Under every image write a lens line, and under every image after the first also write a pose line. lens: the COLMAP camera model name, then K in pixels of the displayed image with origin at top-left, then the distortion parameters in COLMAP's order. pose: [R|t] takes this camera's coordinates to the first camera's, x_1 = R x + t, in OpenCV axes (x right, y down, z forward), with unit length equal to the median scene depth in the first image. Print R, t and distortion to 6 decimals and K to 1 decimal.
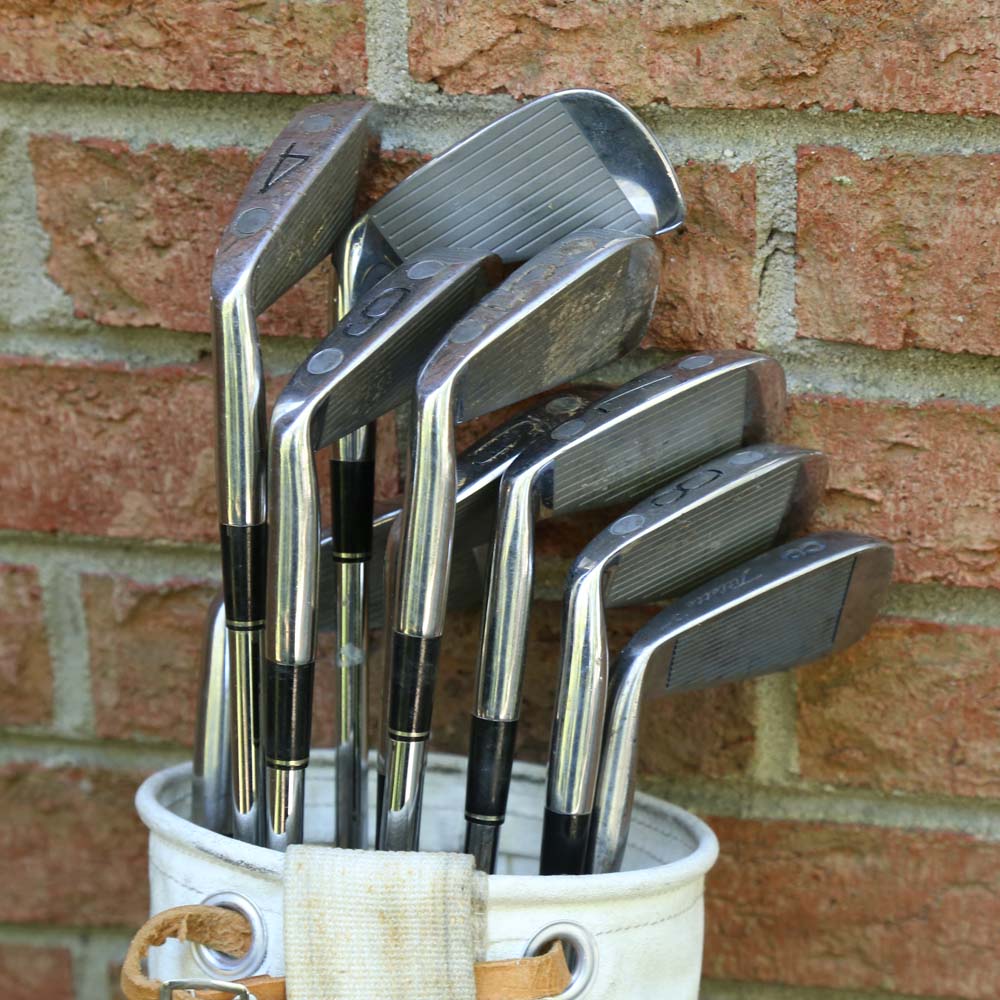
lens RADIAL K [[3040.5, 0, 527.9], [0, 3040.5, 514.9], [0, 0, 1]] dist [0.208752, 0.000000]
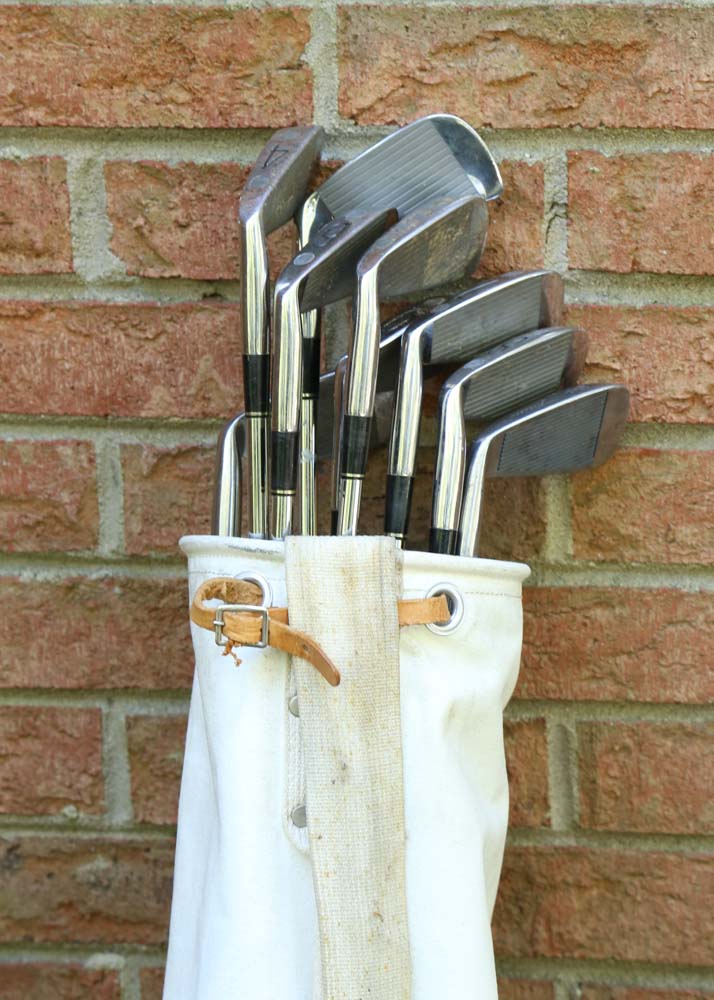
lens RADIAL K [[3138.6, 0, 355.8], [0, 3138.6, 499.7], [0, 0, 1]] dist [0.149987, 0.000000]
pose [[0.998687, -0.011053, 0.050025, -0.117369], [0.017900, 0.990190, -0.138576, 0.306730], [-0.048003, 0.139290, 0.989088, -0.692440]]
